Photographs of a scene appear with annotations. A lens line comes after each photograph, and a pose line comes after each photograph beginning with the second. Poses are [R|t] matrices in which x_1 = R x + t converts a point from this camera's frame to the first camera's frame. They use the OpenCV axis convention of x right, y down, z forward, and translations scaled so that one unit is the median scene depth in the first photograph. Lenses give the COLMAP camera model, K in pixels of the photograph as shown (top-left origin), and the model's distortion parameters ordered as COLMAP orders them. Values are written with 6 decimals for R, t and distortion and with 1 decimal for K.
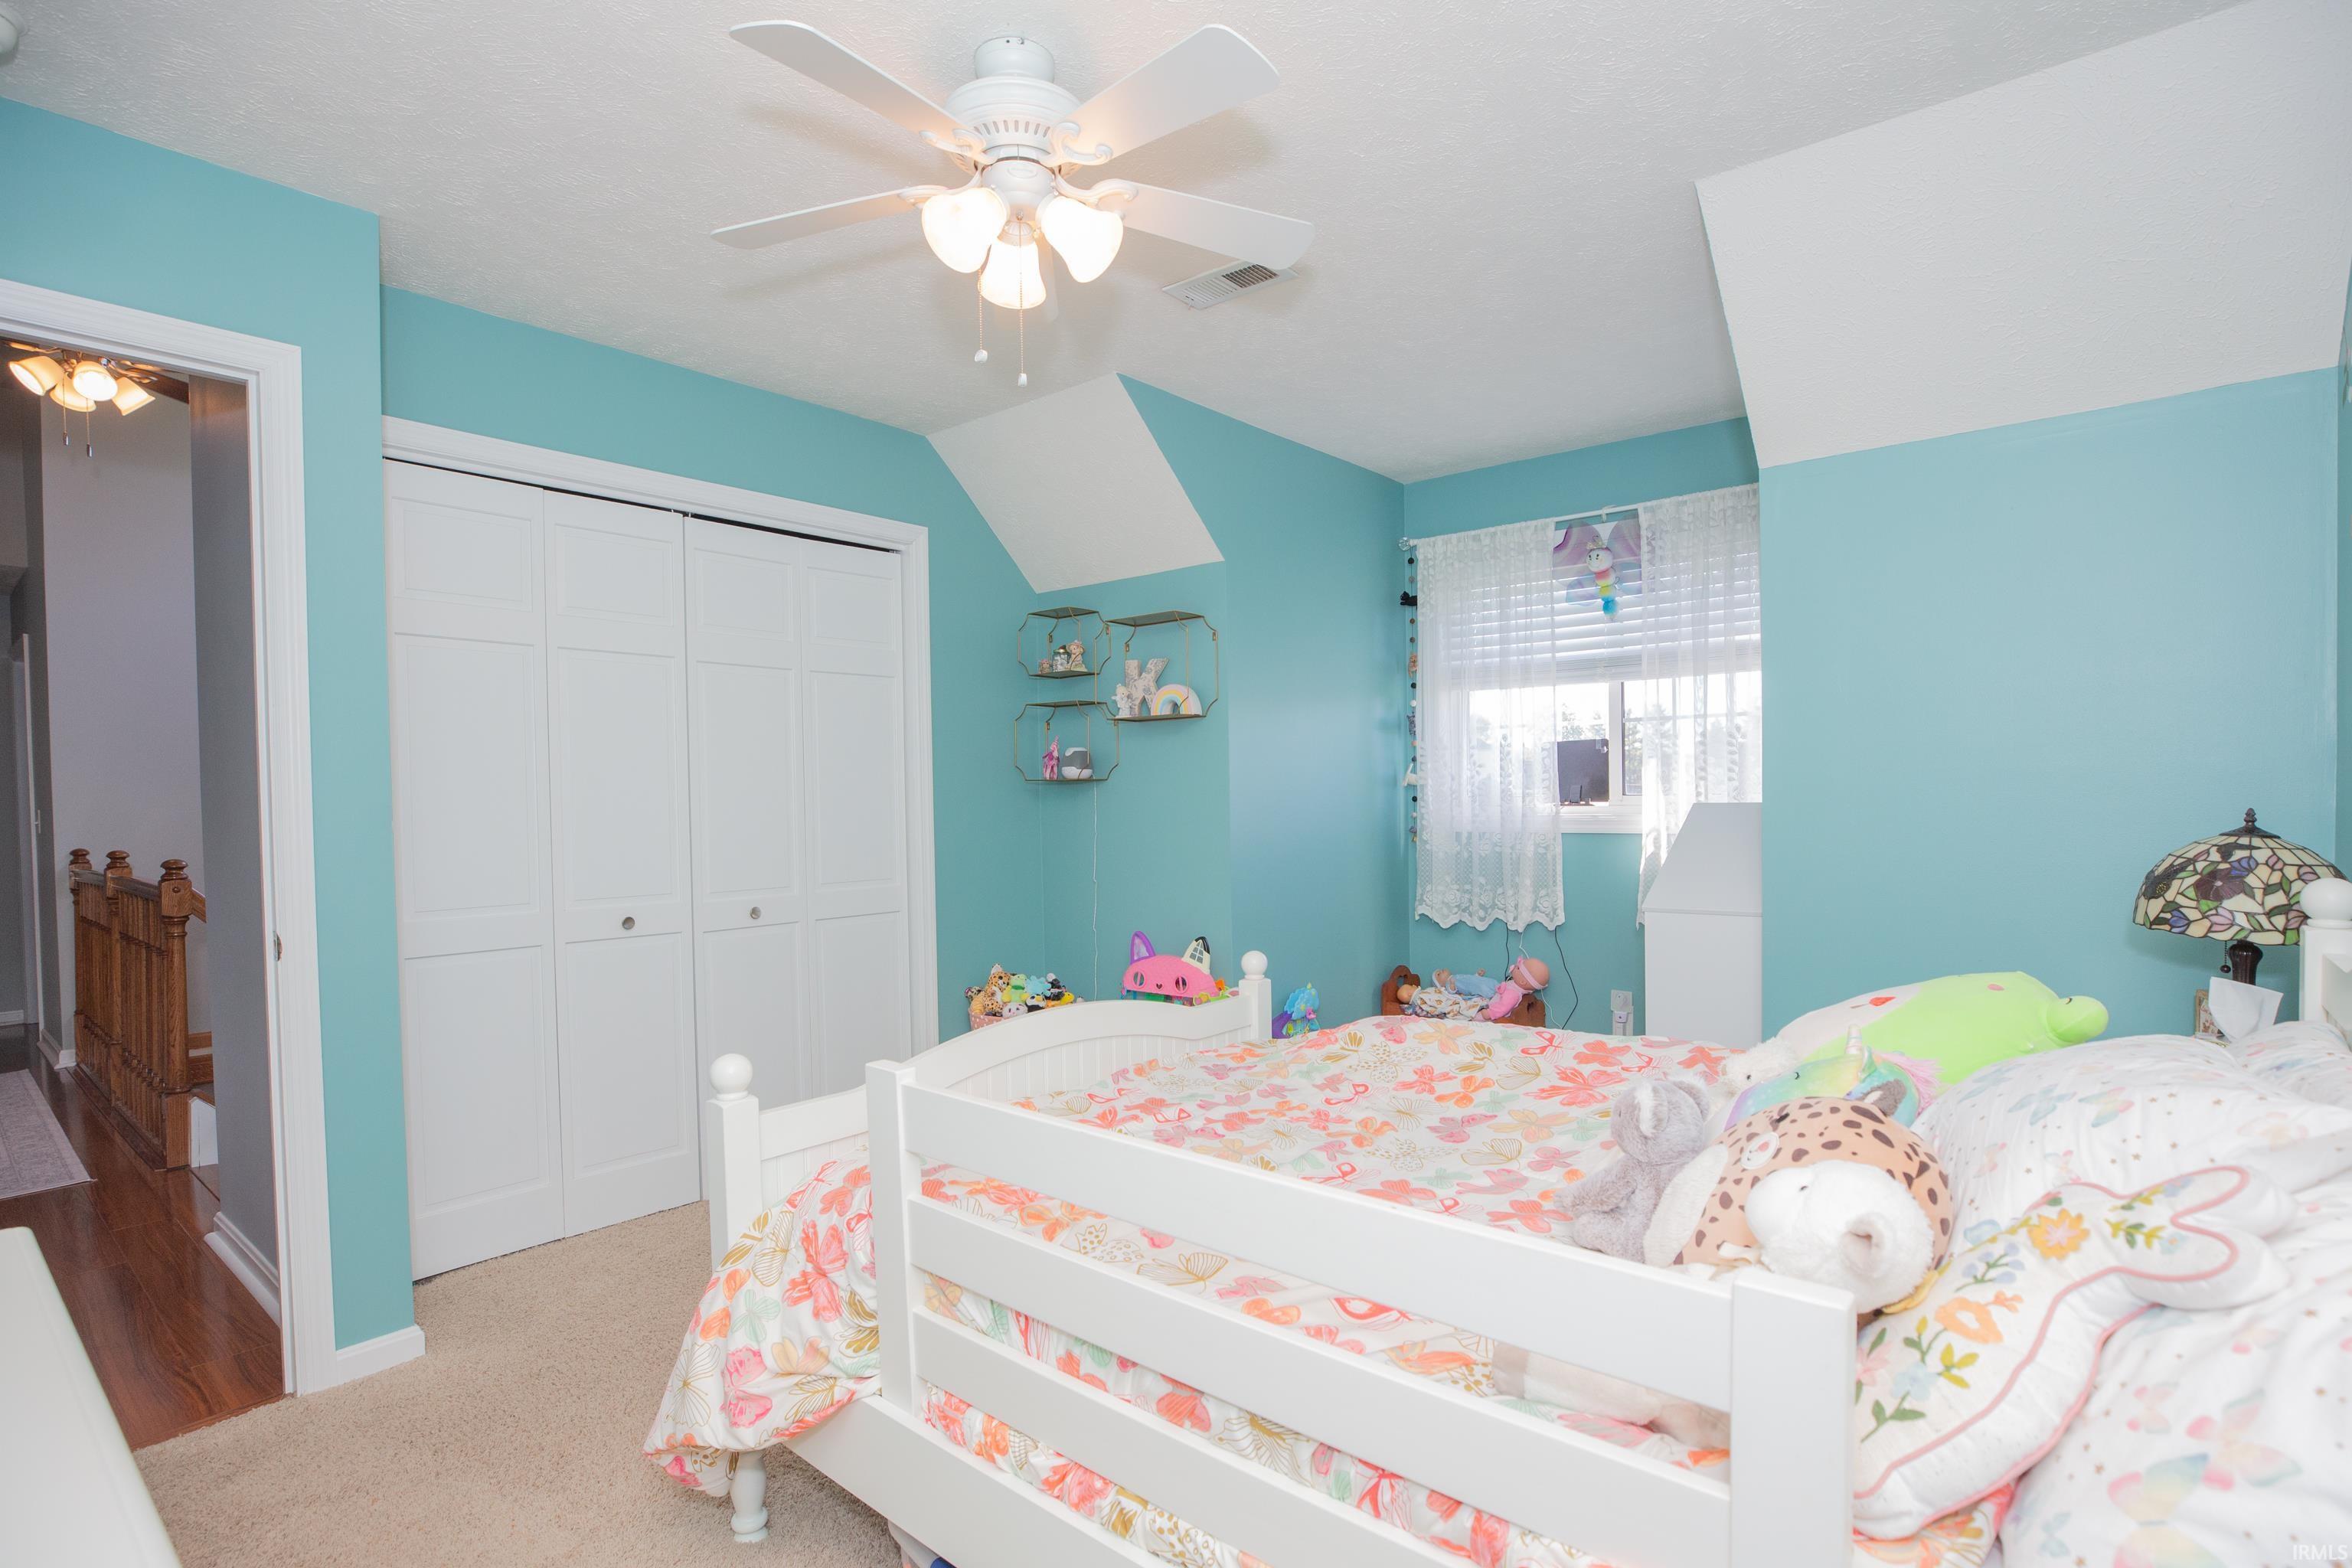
lens RADIAL K [[1105.0, 0, 1170.8], [0, 1105.0, 793.5], [0, 0, 1]] dist [-0.023321, 0.001022]
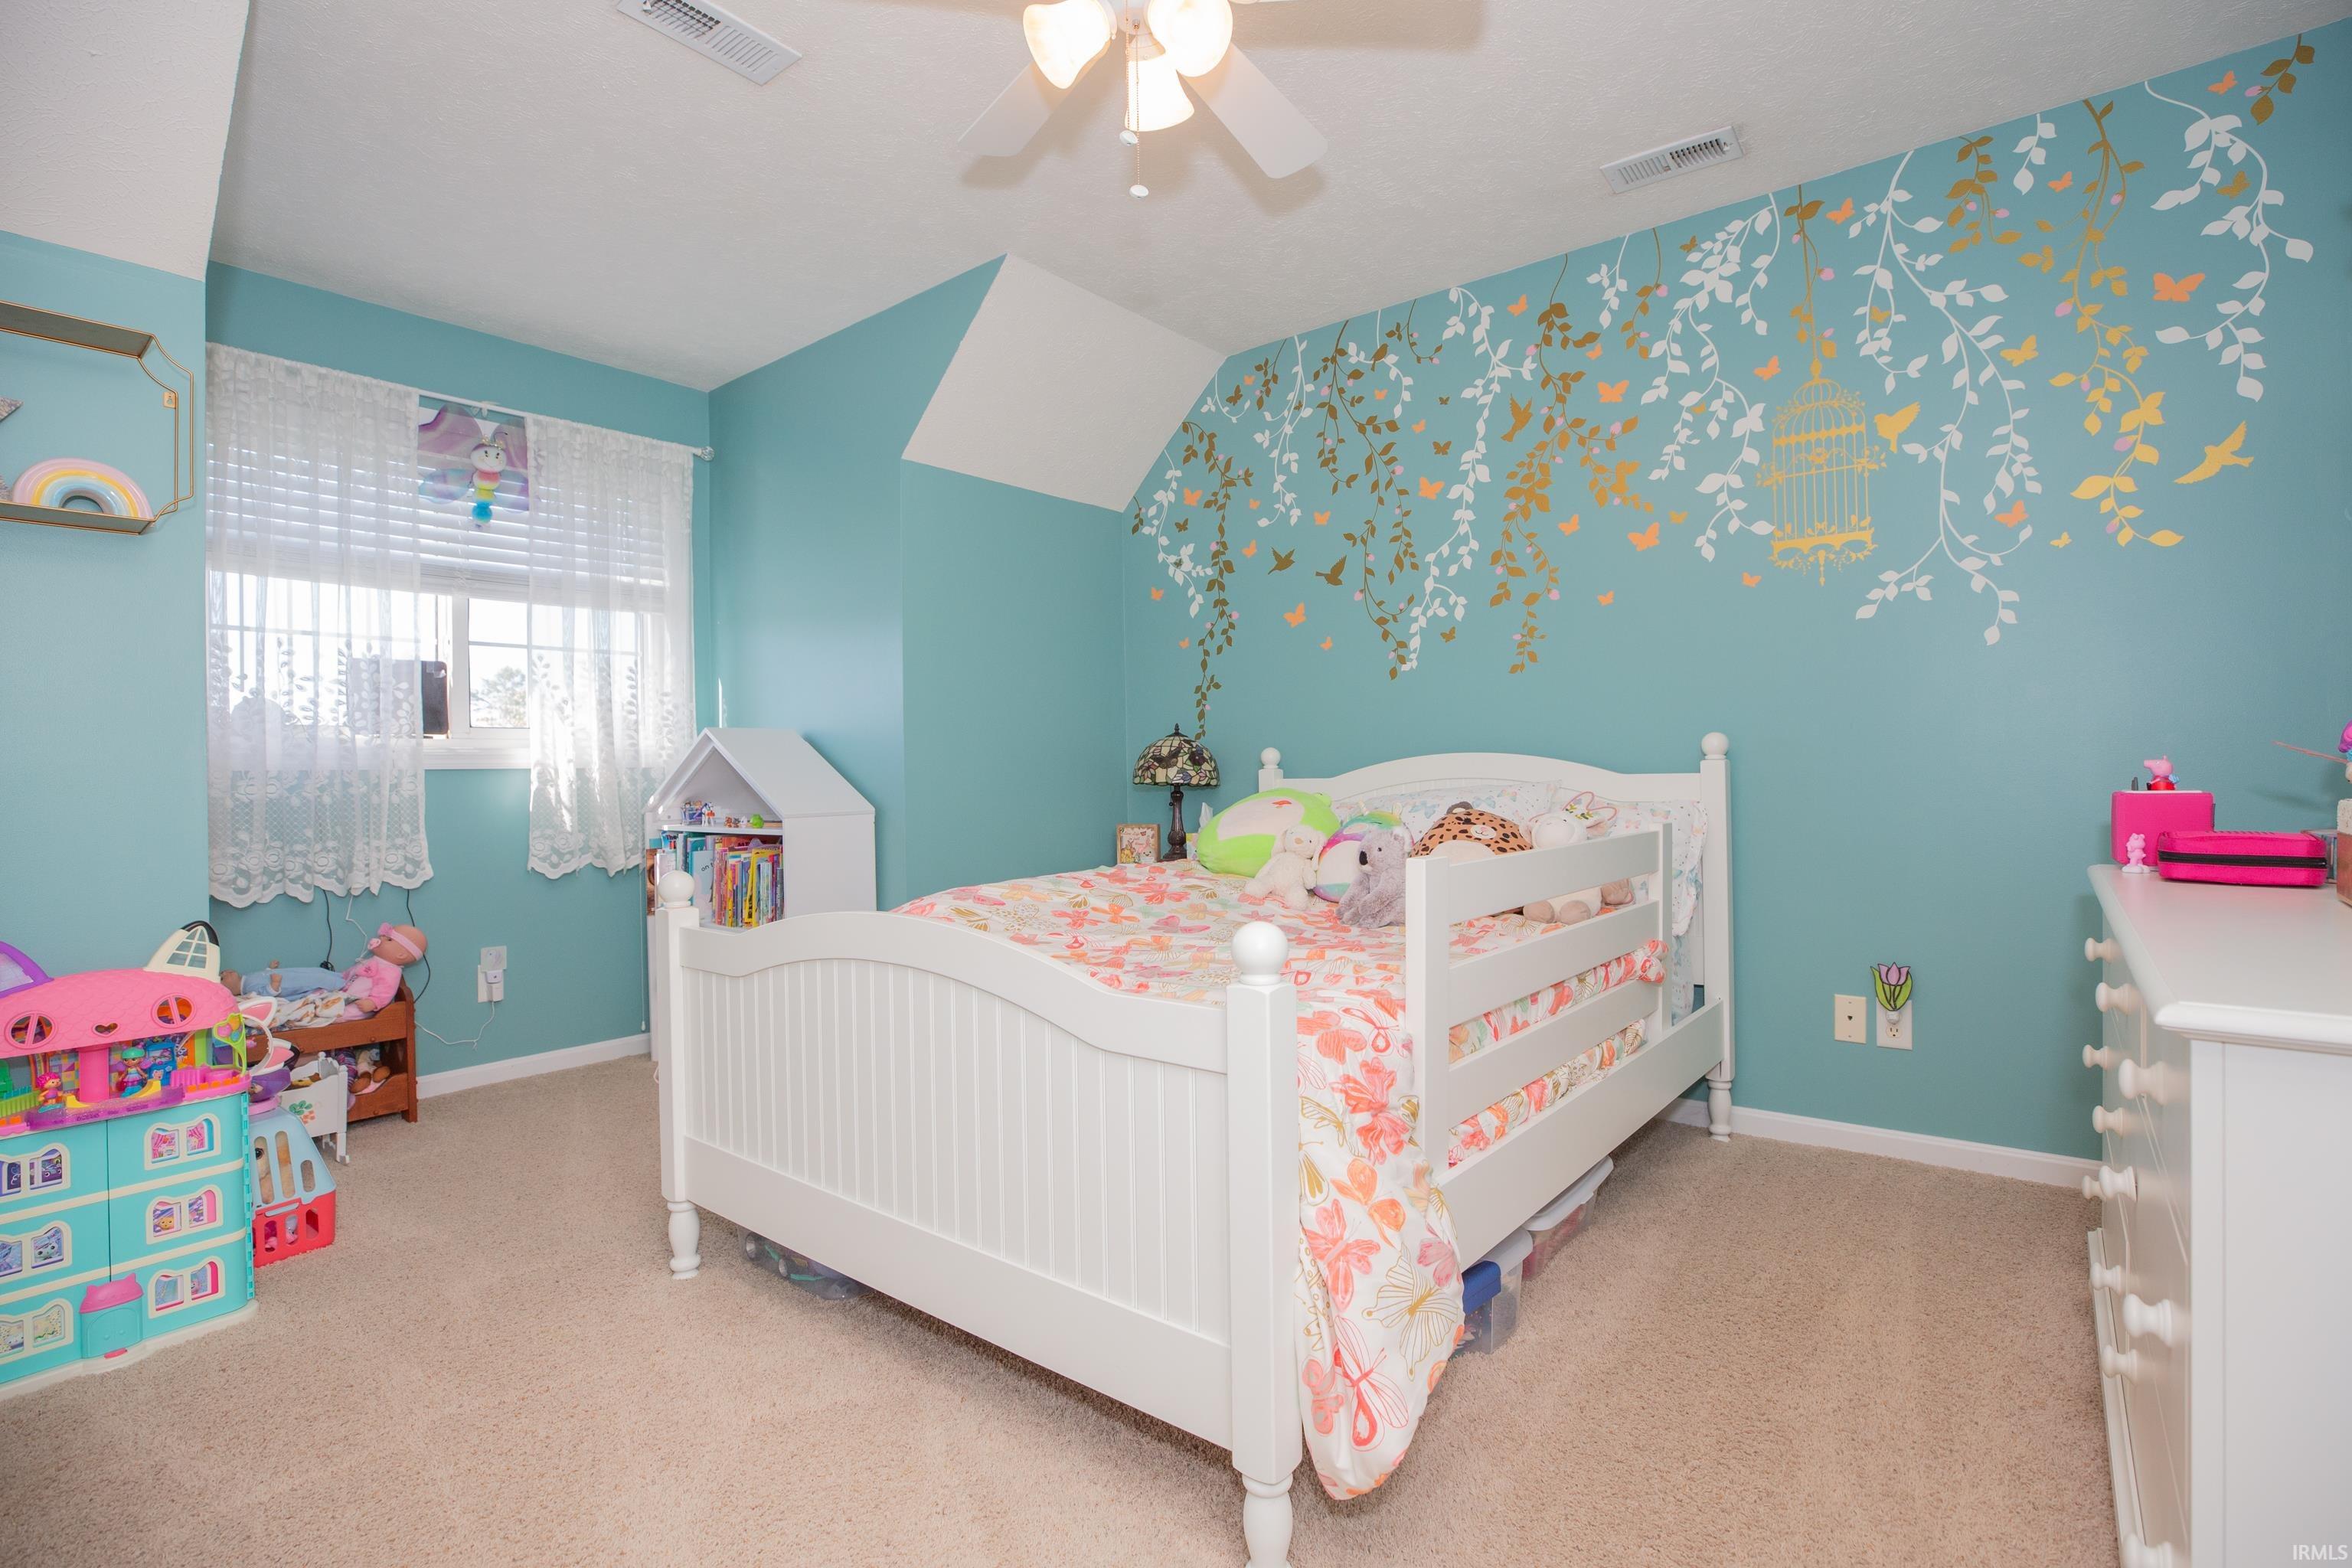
lens RADIAL K [[1088.7, 0, 1151.4], [0, 1088.7, 779.3], [0, 0, 1]] dist [-0.023563, 0.000628]
pose [[-0.002698, 0.014615, 0.999890, -0.472625], [0.024542, 0.999593, -0.014545, 0.070957], [-0.999695, 0.024500, -0.003055, 0.468980]]
